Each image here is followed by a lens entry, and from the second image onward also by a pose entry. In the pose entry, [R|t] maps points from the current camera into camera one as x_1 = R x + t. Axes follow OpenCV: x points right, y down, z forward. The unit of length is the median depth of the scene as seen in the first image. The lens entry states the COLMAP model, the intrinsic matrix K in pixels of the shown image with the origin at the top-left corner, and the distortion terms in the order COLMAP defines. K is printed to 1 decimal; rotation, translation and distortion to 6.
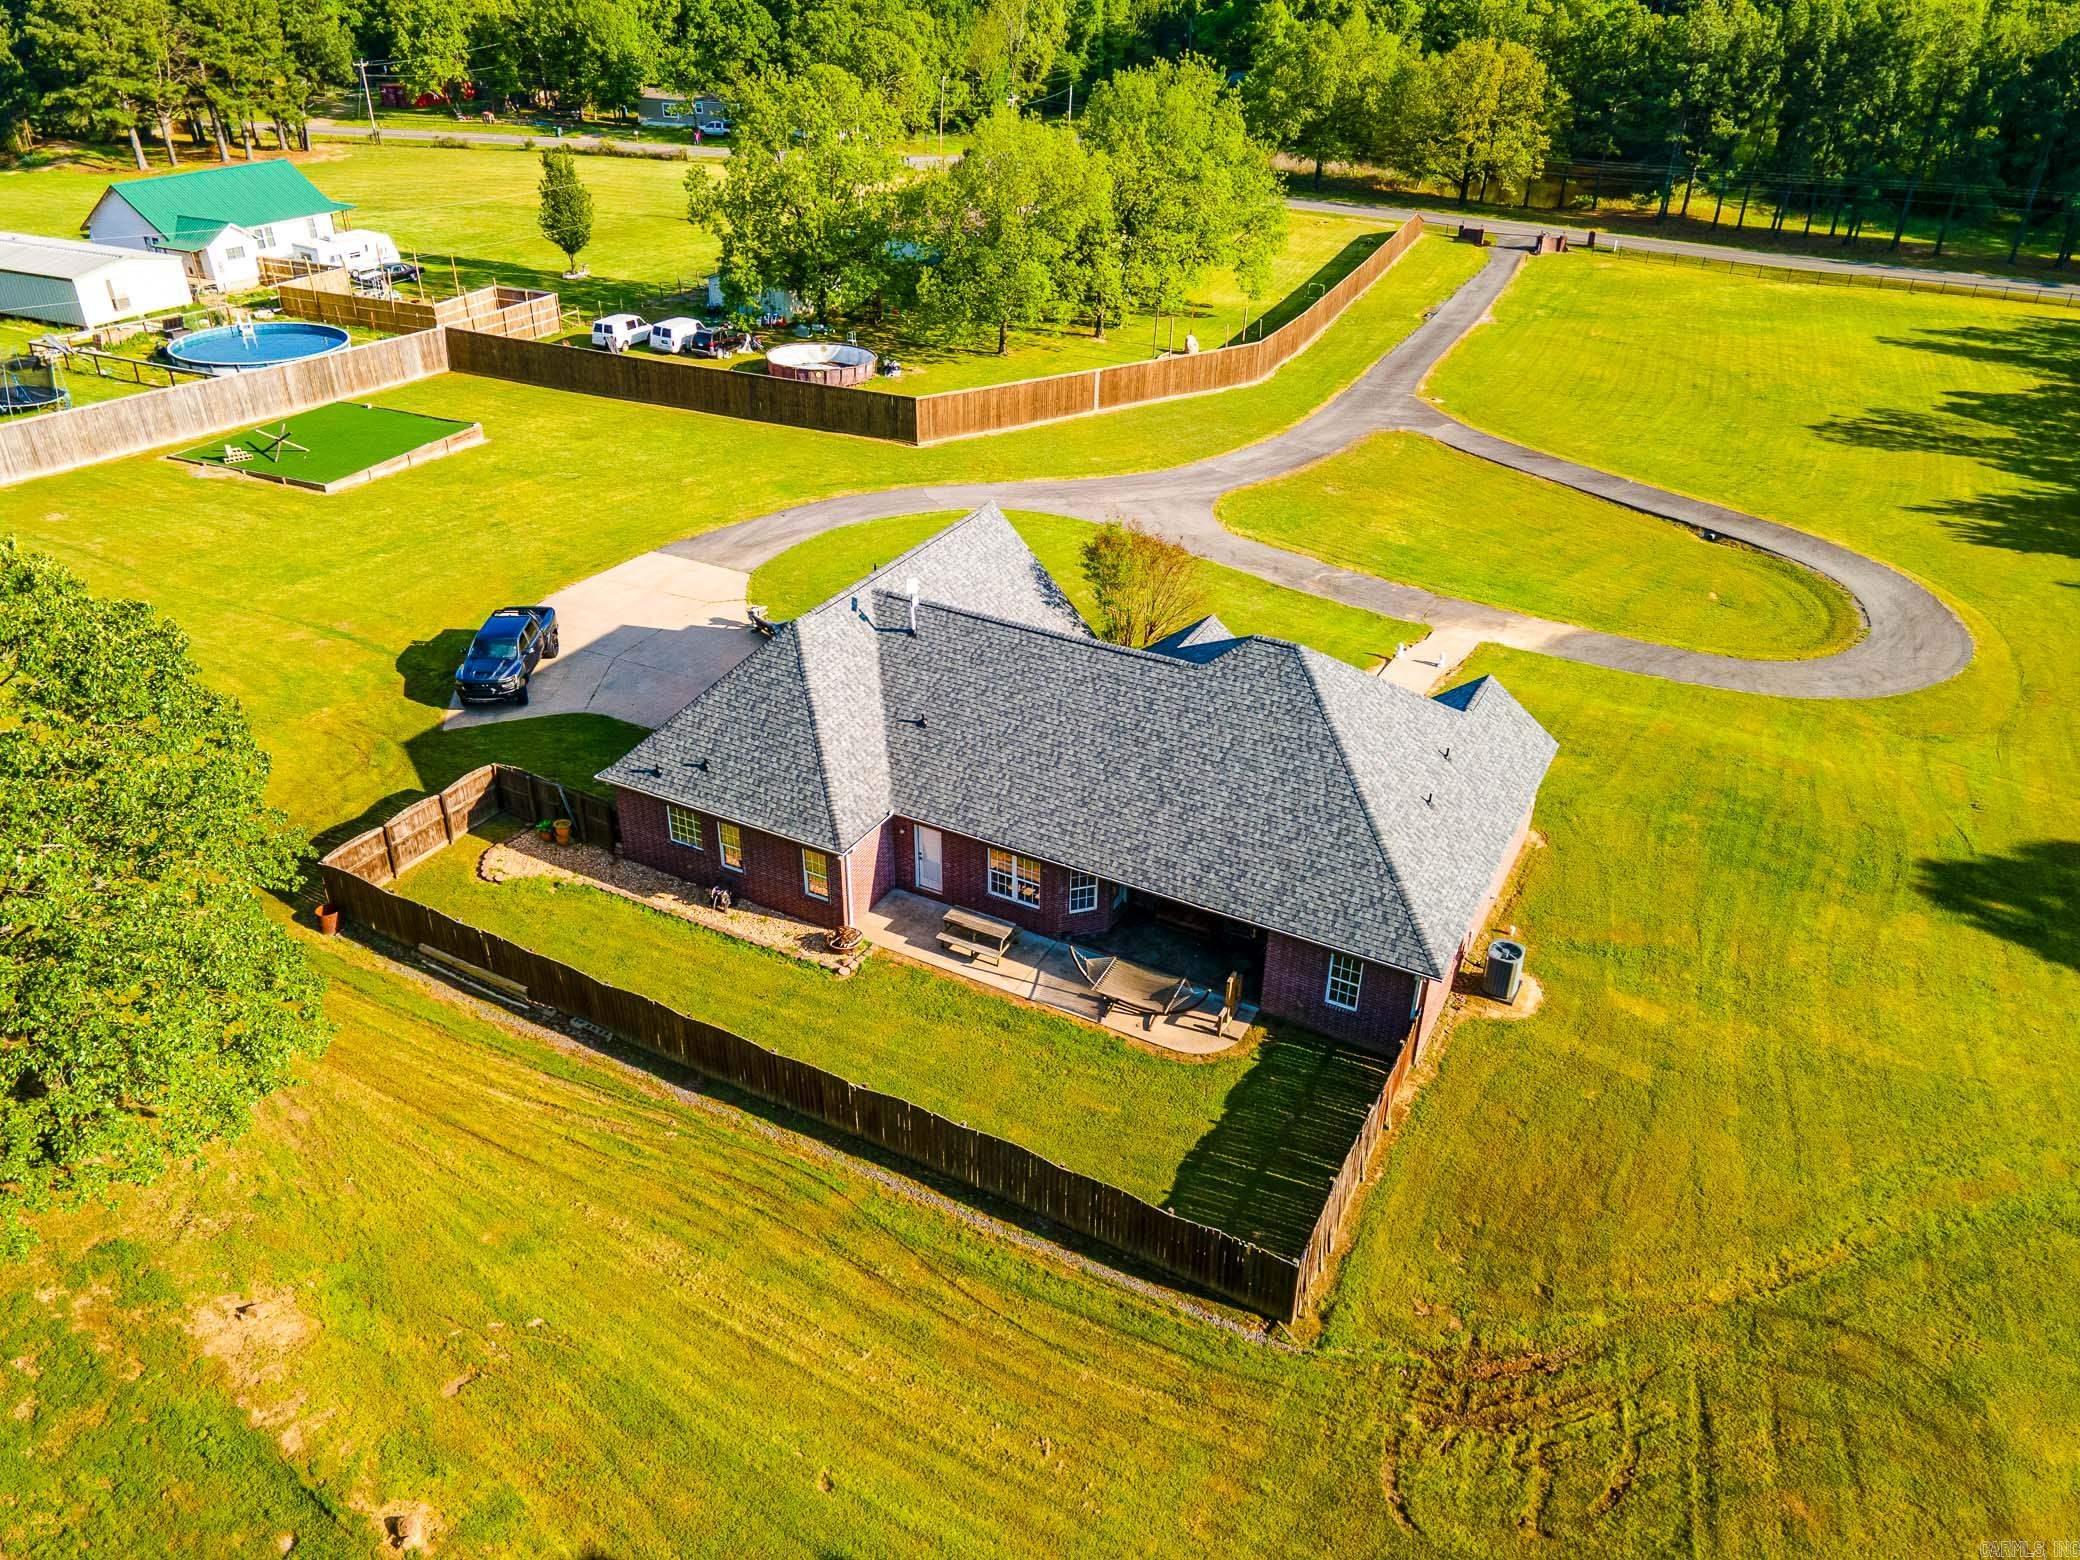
lens RADIAL K [[1520.1, 0, 1026.9], [0, 1520.1, 778.2], [0, 0, 1]] dist [0.054779, -0.003113]
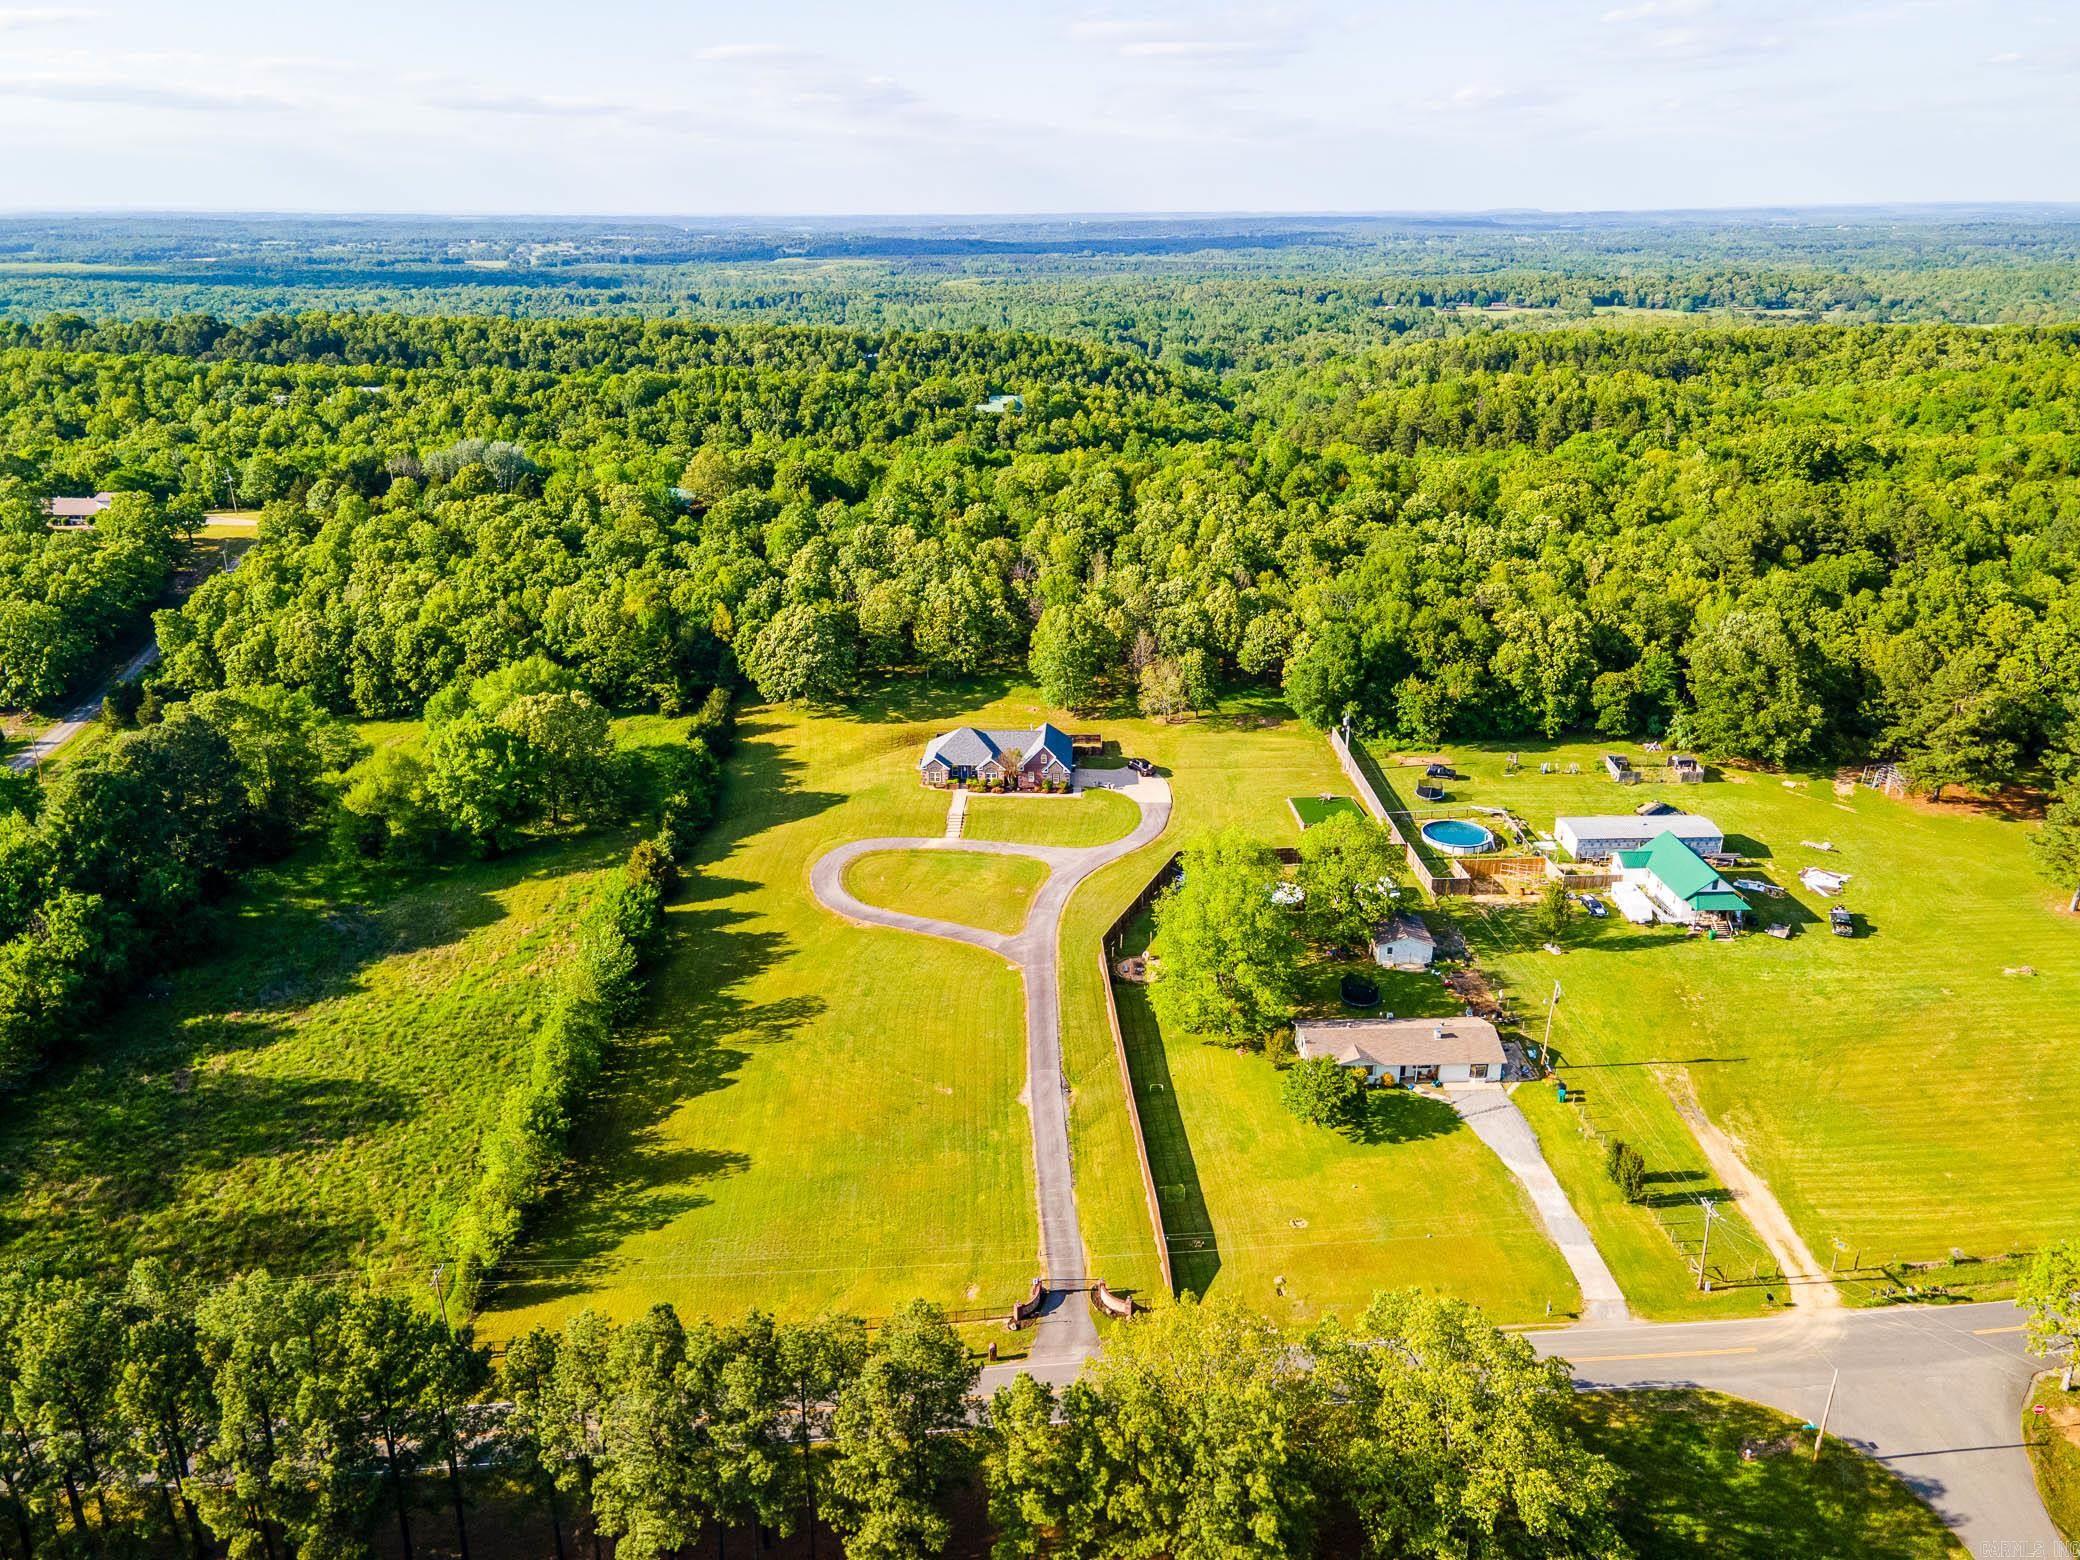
lens RADIAL K [[1520.1, 0, 1039.6], [0, 1520.1, 779.6], [0, 0, 1]] dist [0.054779, -0.003113]
pose [[-0.899025, 0.139572, -0.415060, 1.550342], [-0.233648, 0.648755, 0.724241, -2.794897], [0.370356, 0.748088, -0.550636, 2.938771]]
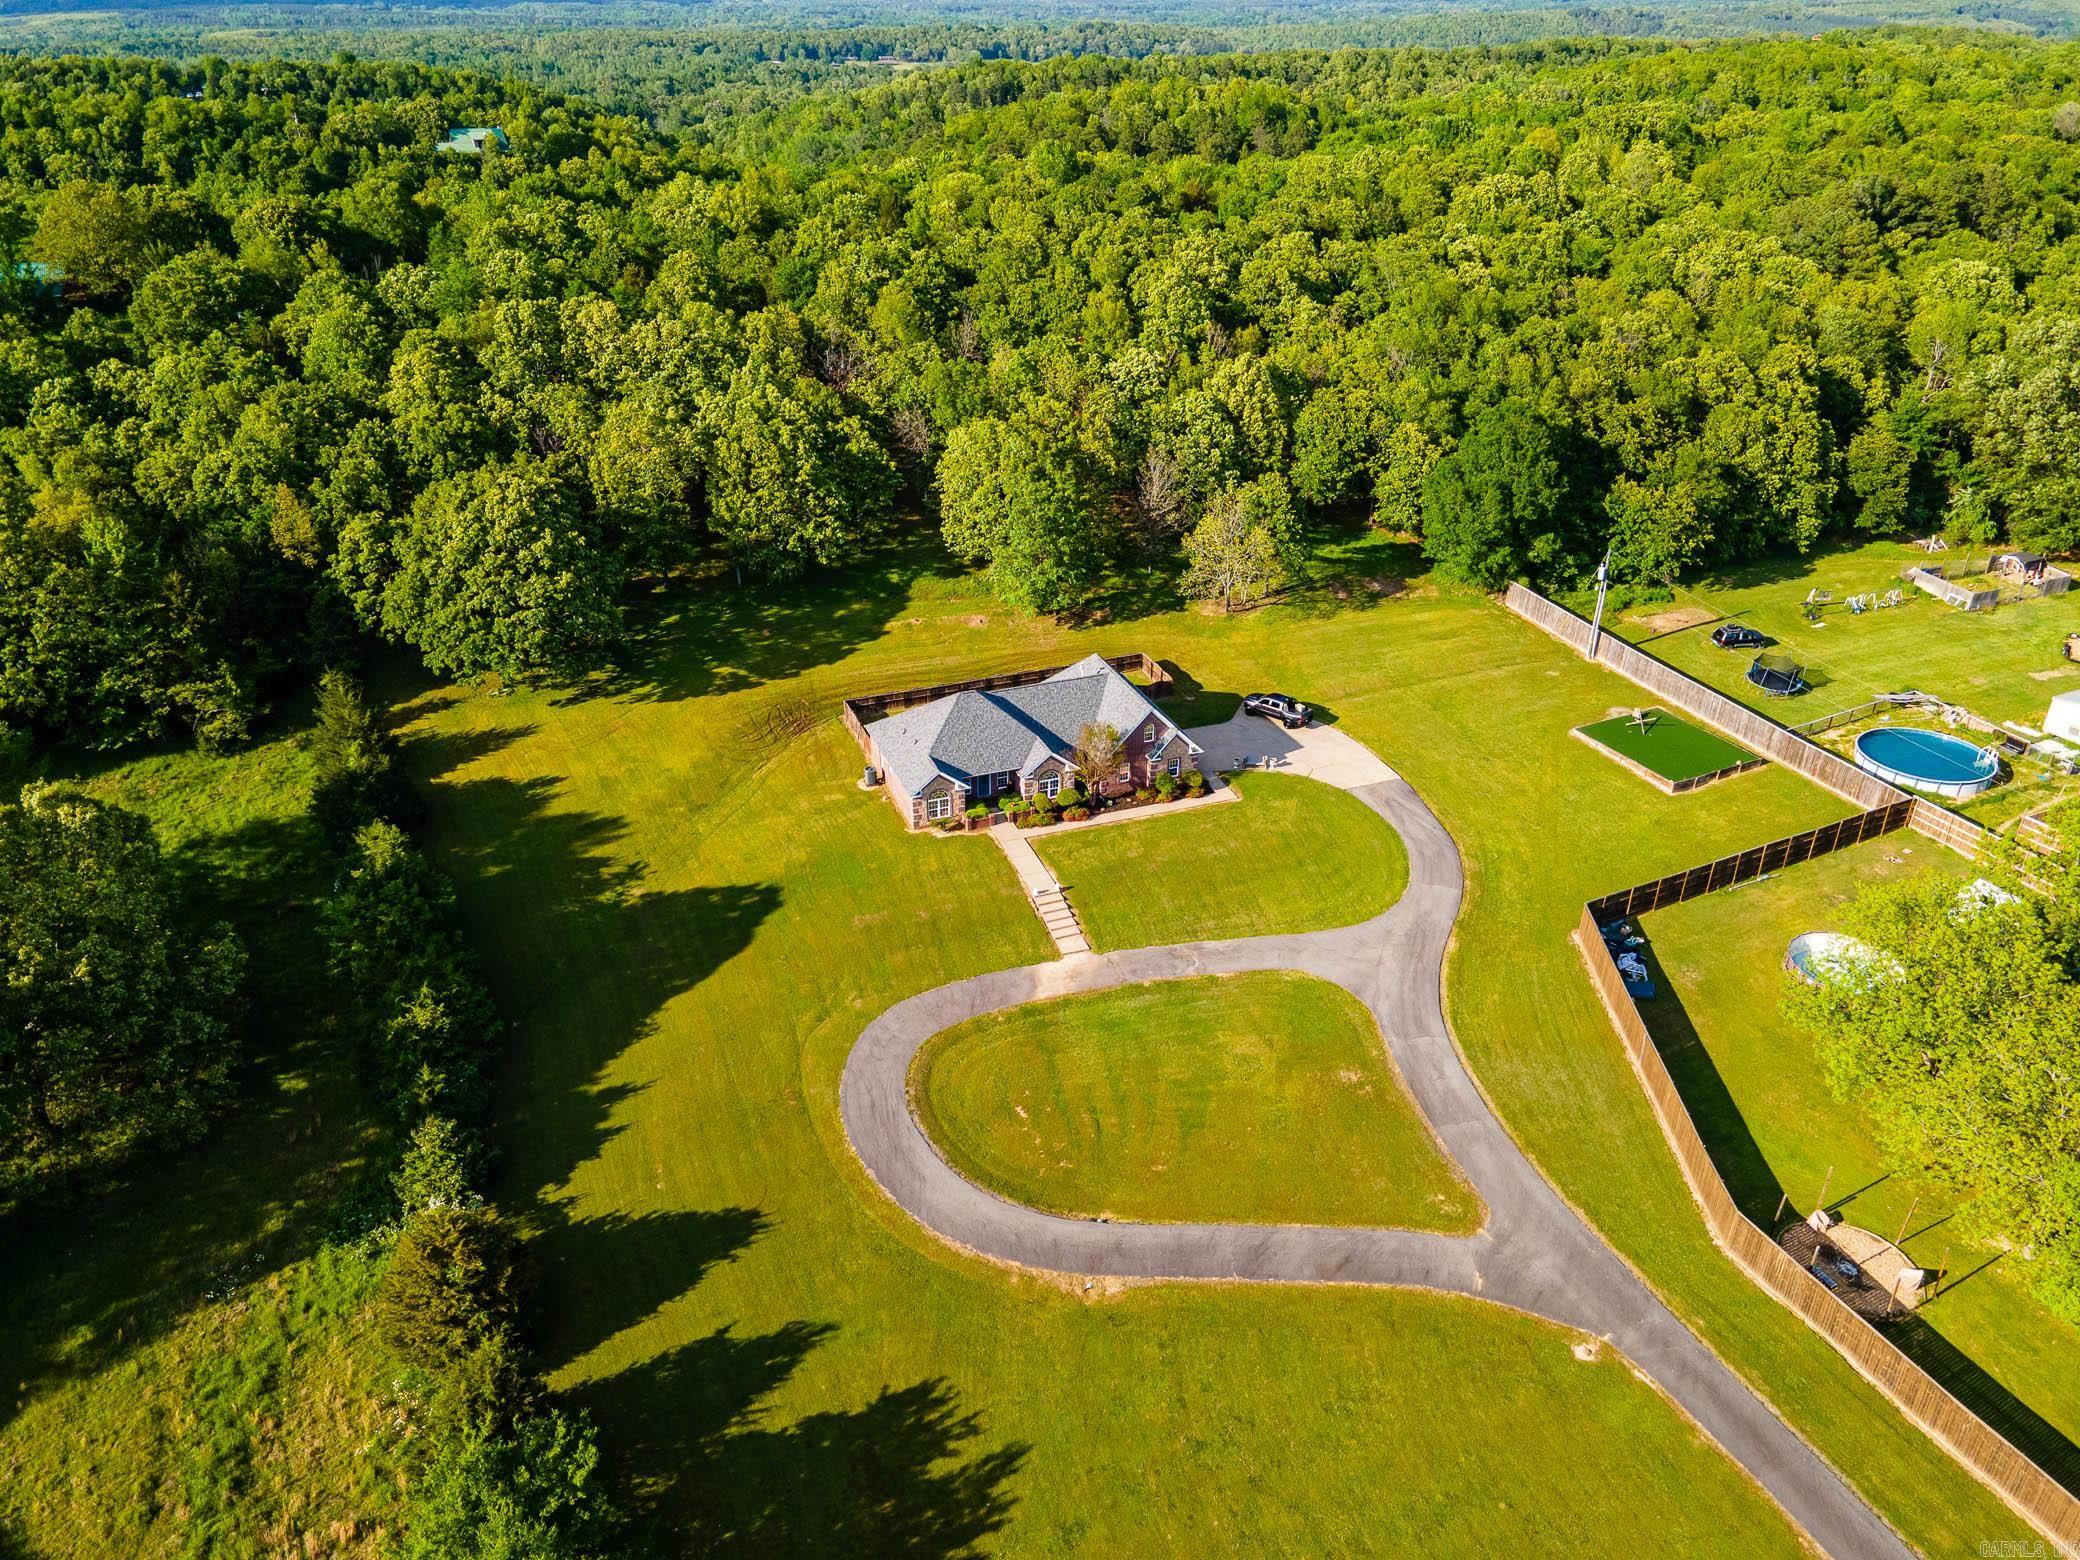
lens RADIAL K [[1520.1, 0, 1032.3], [0, 1520.1, 778.7], [0, 0, 1]] dist [0.054779, -0.003113]
pose [[-0.657246, 0.336984, -0.674144, 1.340949], [-0.391746, 0.611403, 0.687548, -1.298397], [0.643866, 0.715981, -0.269830, 1.284507]]
